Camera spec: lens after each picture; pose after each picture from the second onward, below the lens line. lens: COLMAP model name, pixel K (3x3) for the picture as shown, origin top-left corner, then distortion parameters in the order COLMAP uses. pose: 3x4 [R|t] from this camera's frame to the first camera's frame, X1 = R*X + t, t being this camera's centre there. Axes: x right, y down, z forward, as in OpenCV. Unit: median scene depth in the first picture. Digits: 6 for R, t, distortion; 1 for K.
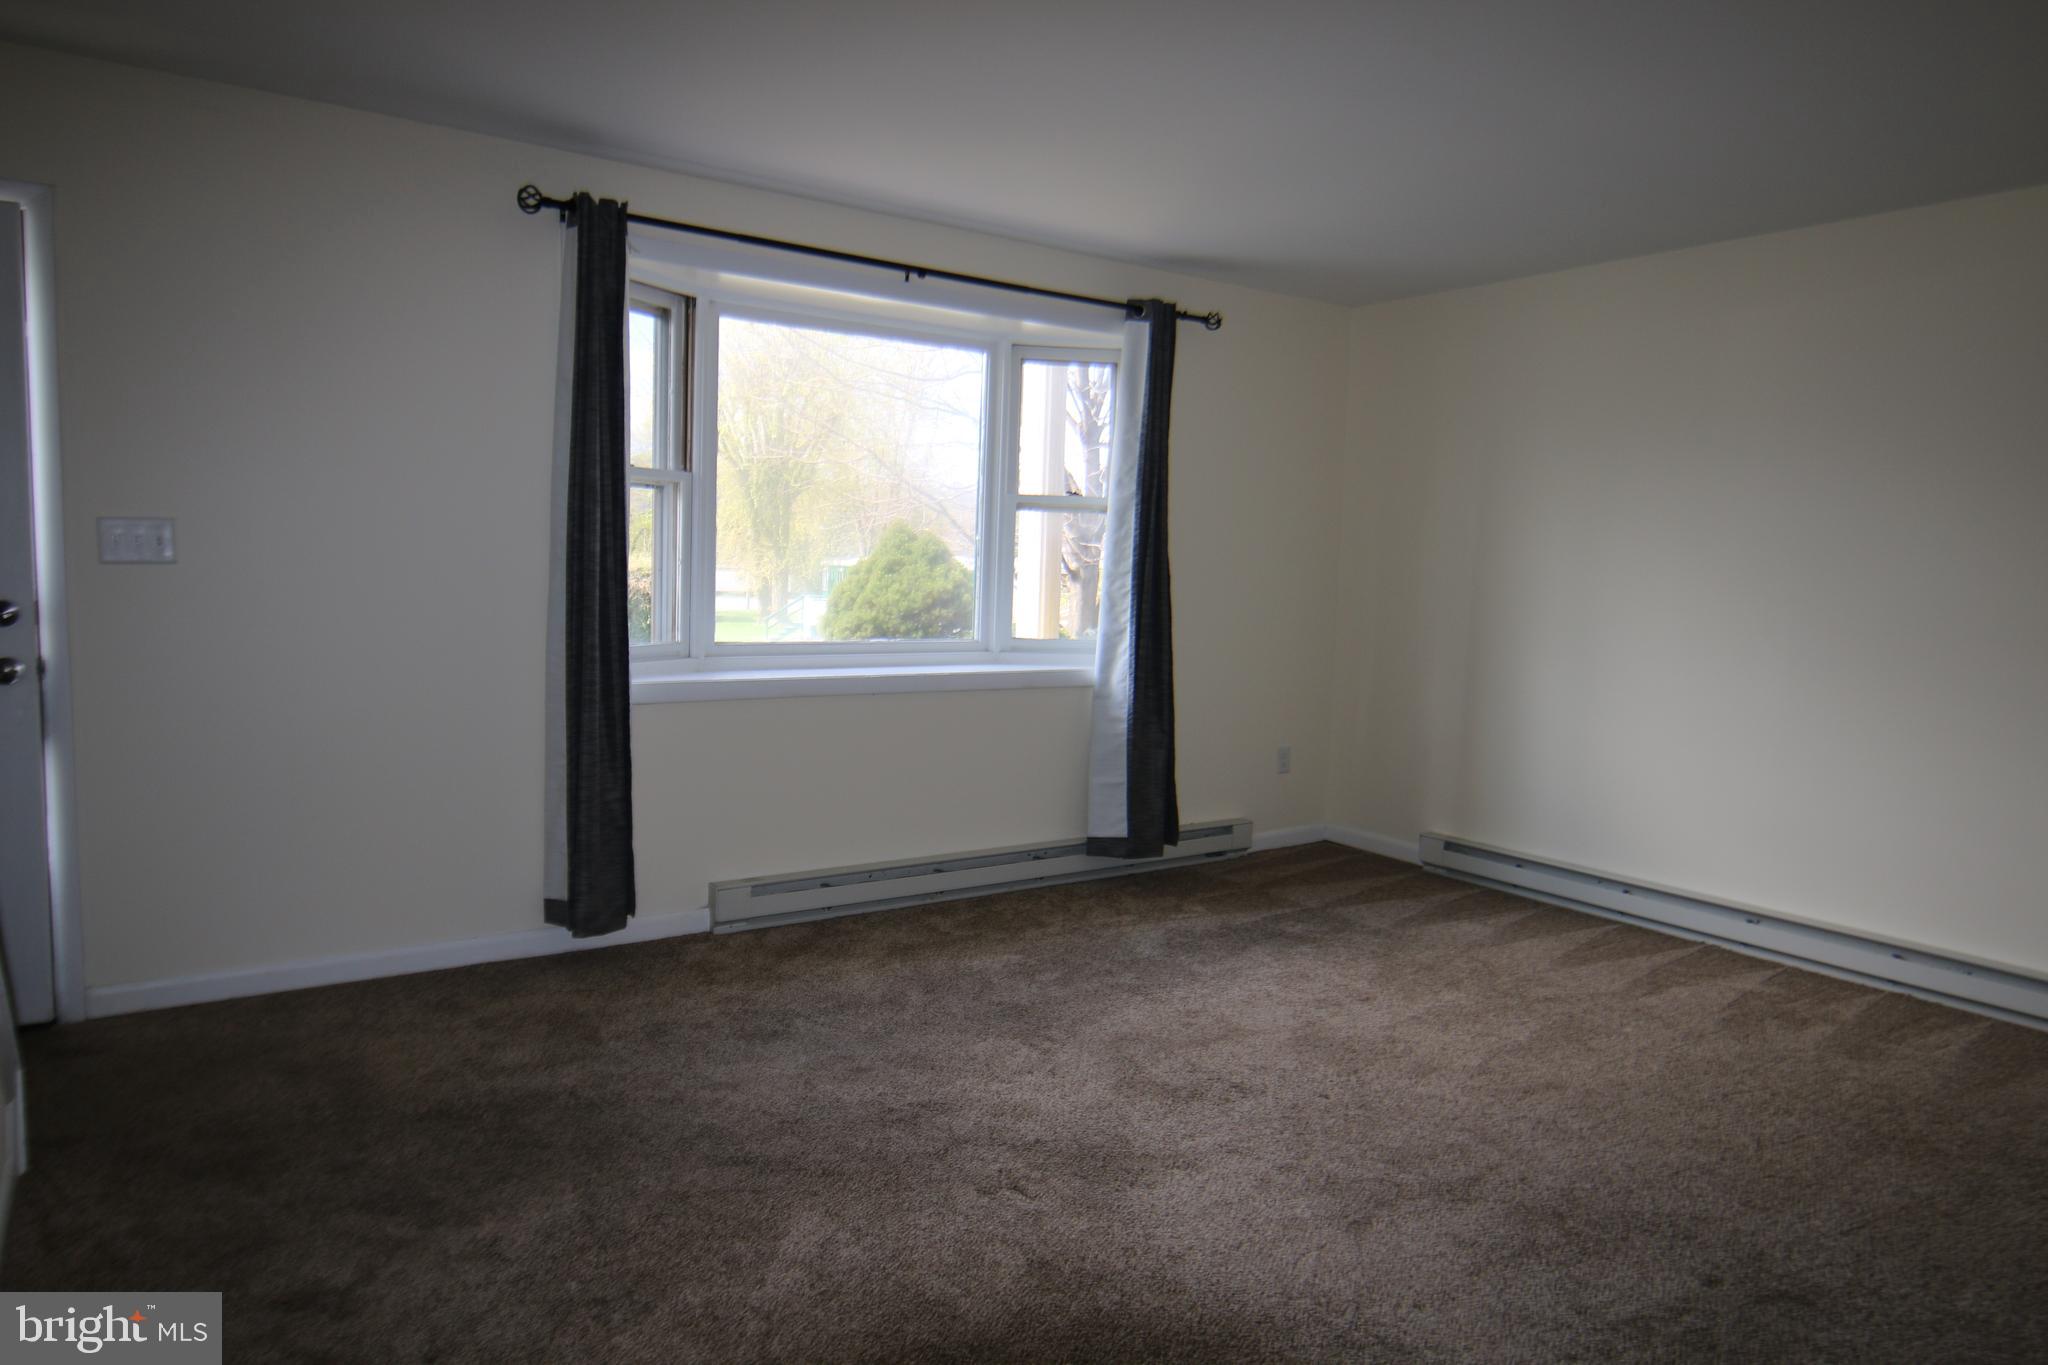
lens RADIAL K [[1295.5, 0, 1023.7], [0, 1295.5, 683.5], [0, 0, 1]] dist [-0.021251, 0.005000]
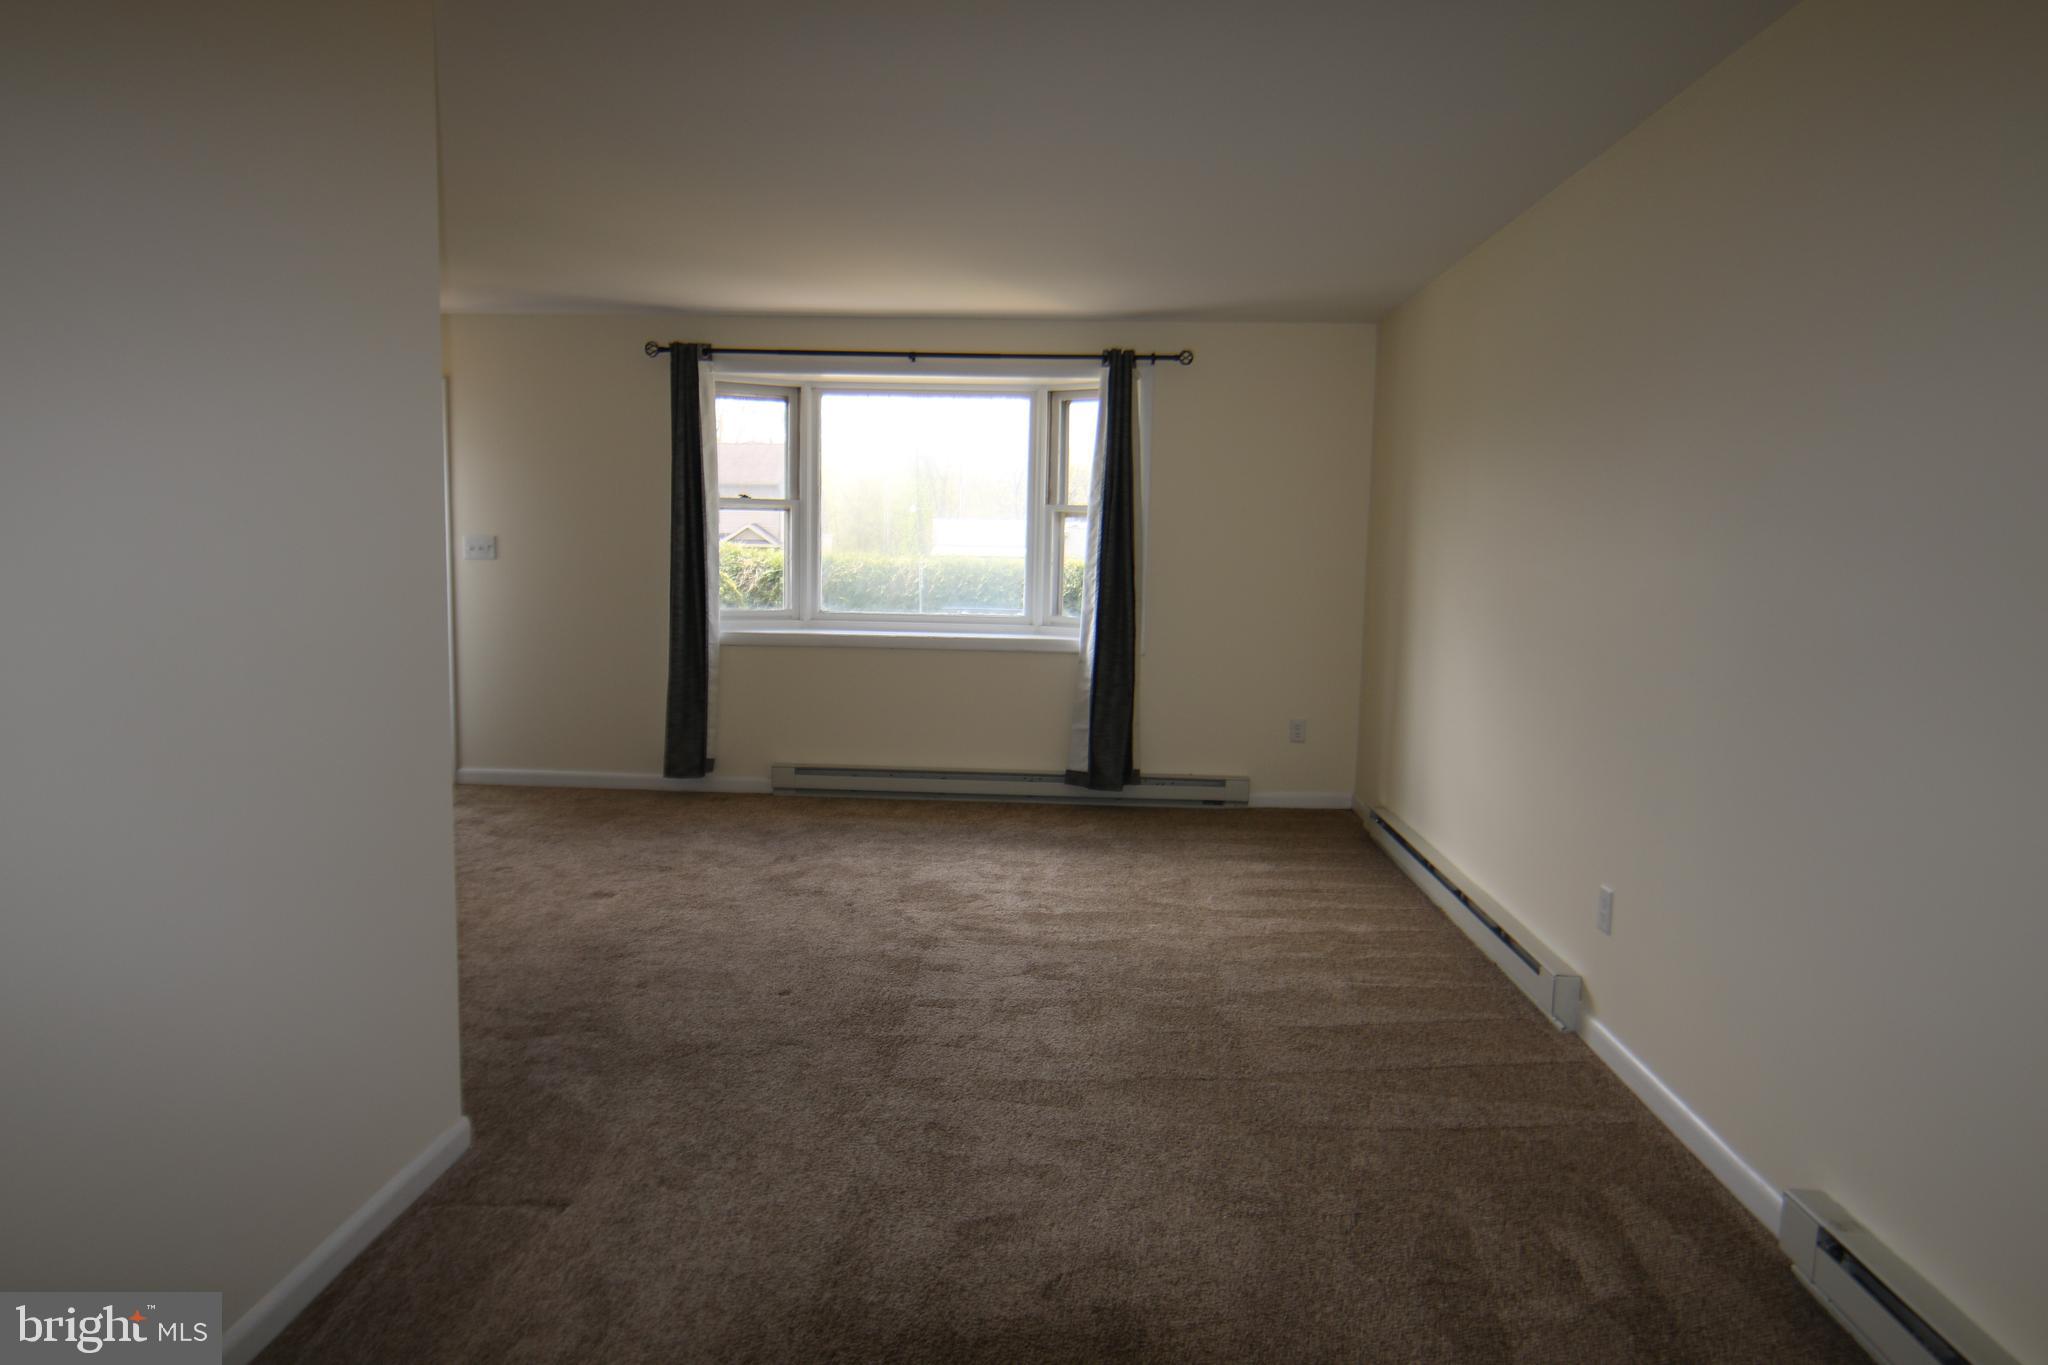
lens RADIAL K [[1295.5, 0, 1020.4], [0, 1295.5, 681.7], [0, 0, 1]] dist [-0.021251, 0.005000]
pose [[0.793555, 0.051315, -0.606332, 0.809758], [-0.054892, 0.998412, 0.012655, 0.017789], [0.606018, 0.023241, 0.795111, -0.056928]]
